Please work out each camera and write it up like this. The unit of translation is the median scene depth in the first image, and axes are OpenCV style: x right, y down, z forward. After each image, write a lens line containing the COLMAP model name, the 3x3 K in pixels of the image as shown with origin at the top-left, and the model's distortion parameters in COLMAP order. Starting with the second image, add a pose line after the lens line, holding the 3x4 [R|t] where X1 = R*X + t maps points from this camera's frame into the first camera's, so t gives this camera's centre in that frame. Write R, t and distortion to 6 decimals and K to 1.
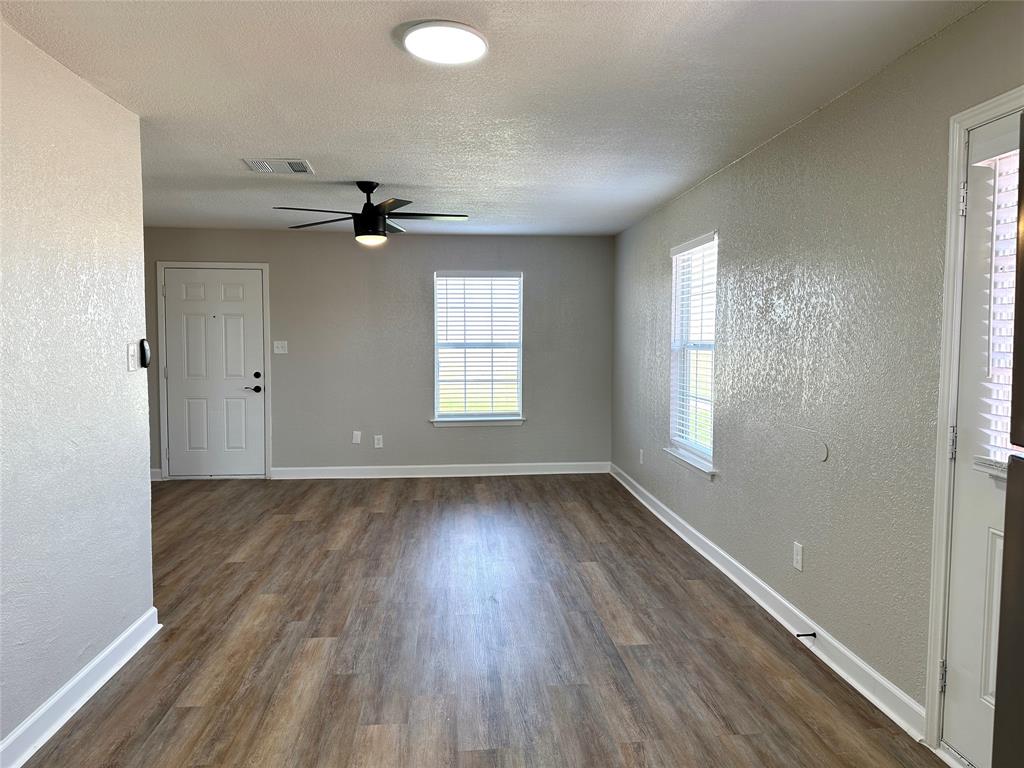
lens RADIAL K [[709.2, 0, 516.1], [0, 709.2, 383.3], [0, 0, 1]] dist [0.201879, -0.402139]
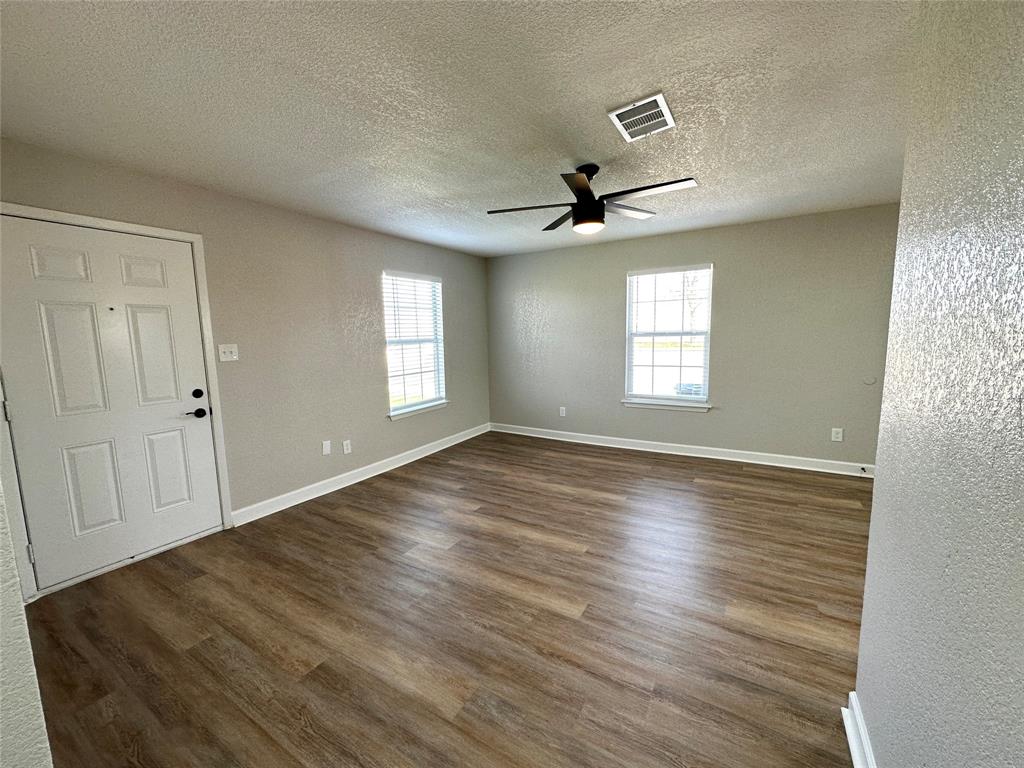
lens RADIAL K [[407.8, 0, 512.6], [0, 407.8, 383.7], [0, 0, 1]] dist [-0.001721, 0.000312]
pose [[0.590328, -0.112831, 0.799238, -0.494640], [0.076990, 0.993538, 0.083395, -0.030390], [-0.803483, 0.012303, 0.595201, 0.512712]]
